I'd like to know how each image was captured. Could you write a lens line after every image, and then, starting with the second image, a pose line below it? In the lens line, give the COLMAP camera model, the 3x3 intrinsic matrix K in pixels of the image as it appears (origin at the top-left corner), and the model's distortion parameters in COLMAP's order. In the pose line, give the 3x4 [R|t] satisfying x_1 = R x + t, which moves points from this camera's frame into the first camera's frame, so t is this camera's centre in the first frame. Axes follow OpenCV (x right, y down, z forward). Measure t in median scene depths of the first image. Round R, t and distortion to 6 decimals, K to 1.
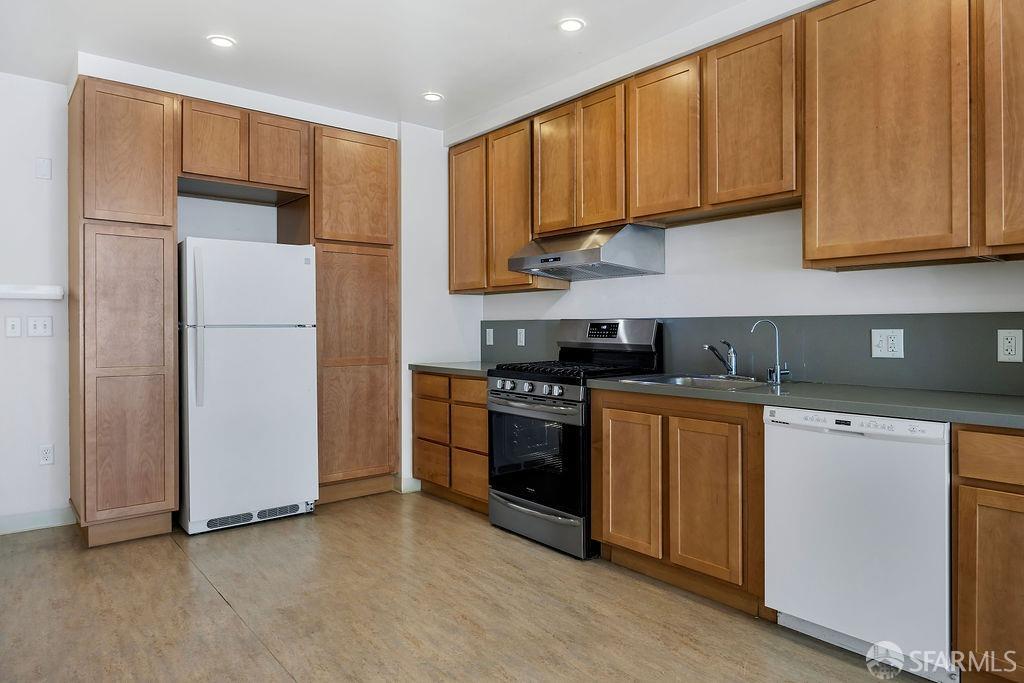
lens RADIAL K [[640.9, 0, 517.1], [0, 640.9, 332.3], [0, 0, 1]] dist [-0.004445, -0.000431]
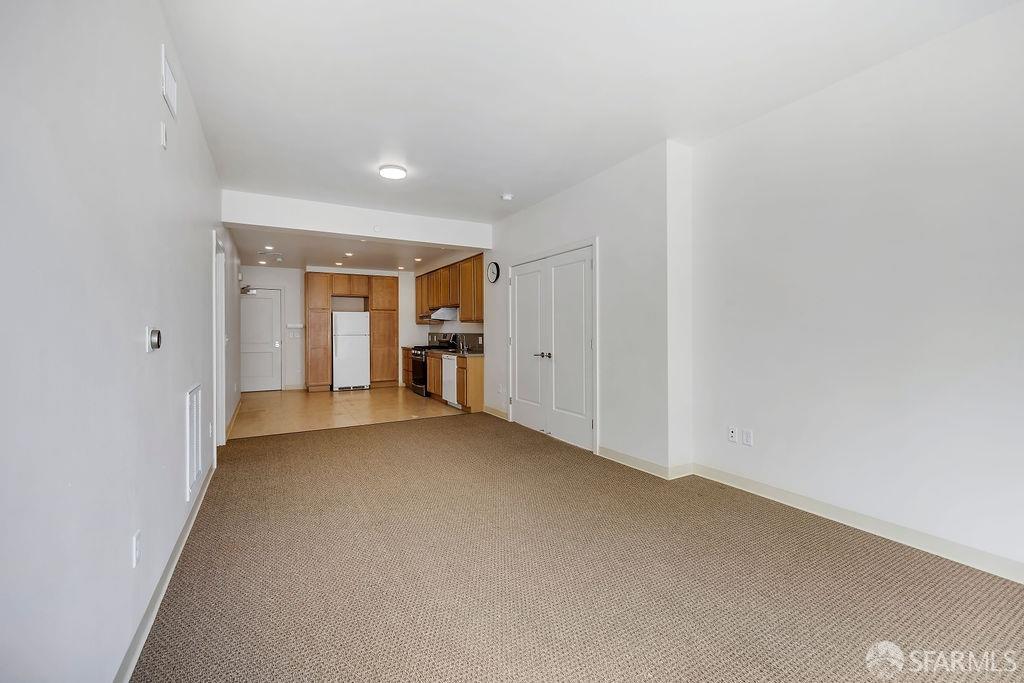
lens RADIAL K [[411.6, 0, 510.4], [0, 411.6, 333.7], [0, 0, 1]] dist [-0.001575, -0.000010]
pose [[0.984425, 0.000912, -0.175805, 0.909387], [-0.001612, 0.999991, -0.003836, -0.009966], [0.175800, 0.004060, 0.984418, -1.164019]]
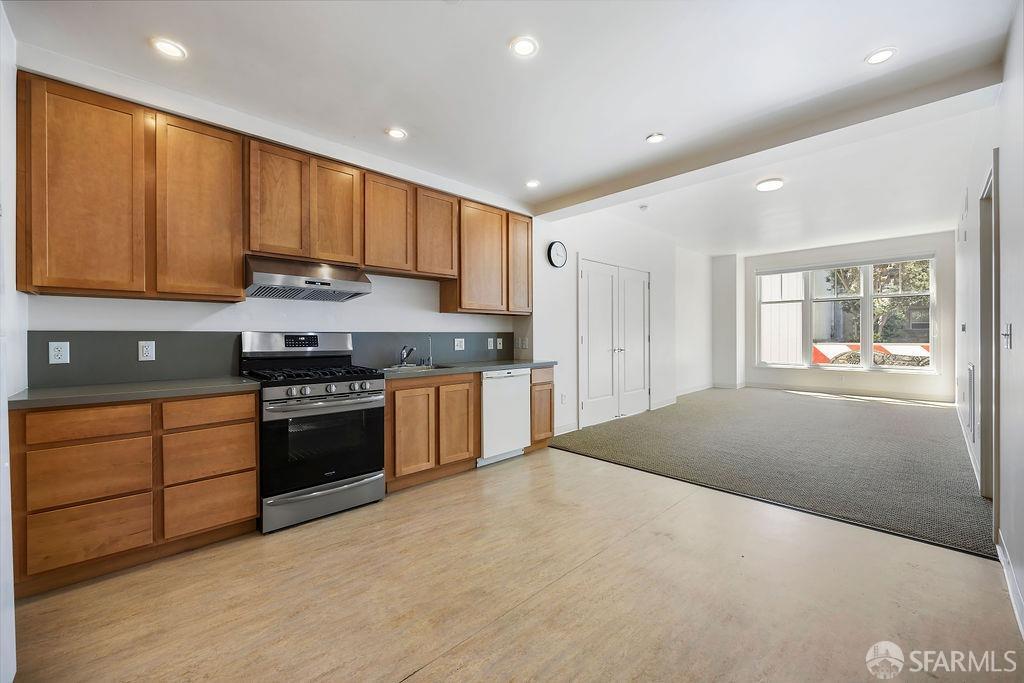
lens RADIAL K [[410.0, 0, 517.2], [0, 410.0, 339.0], [0, 0, 1]] dist [-0.000837, 0.000066]
pose [[-0.084347, -0.003904, 0.996429, -0.738479], [0.012856, 0.999905, 0.005006, -0.006087], [-0.996354, 0.013232, -0.084288, 0.676380]]
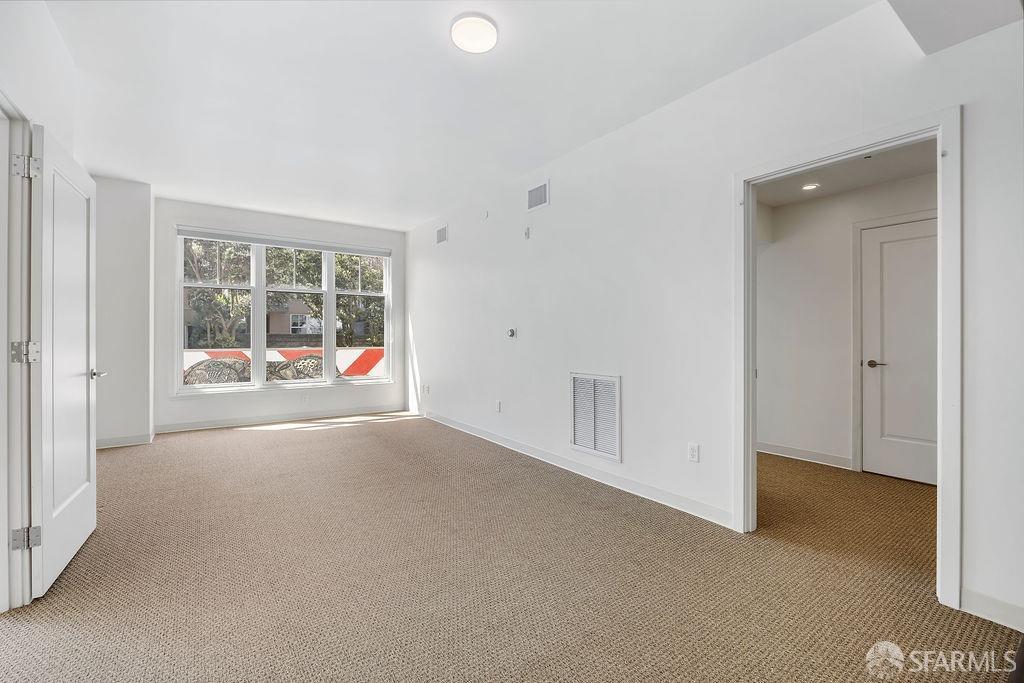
lens RADIAL K [[449.8, 0, 501.2], [0, 449.8, 338.0], [0, 0, 1]] dist [0.003386, 0.000317]
pose [[-0.995416, 0.001129, 0.095636, 0.360758], [0.001695, 0.999982, 0.005837, -0.010579], [-0.095628, 0.005972, -0.995399, 0.469018]]
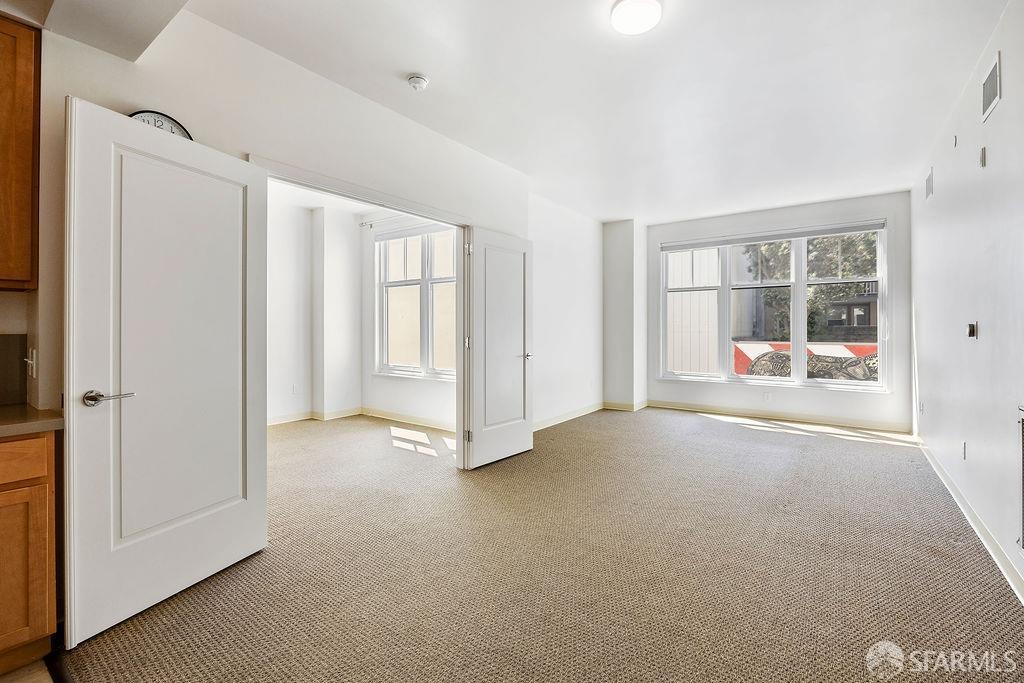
lens RADIAL K [[440.2, 0, 513.7], [0, 440.2, 326.3], [0, 0, 1]] dist [-0.015719, 0.000149]
pose [[-0.238286, 0.007982, 0.971162, -0.094771], [0.005332, 0.999962, -0.006910, -0.023380], [-0.971180, 0.003532, -0.238319, 0.108190]]
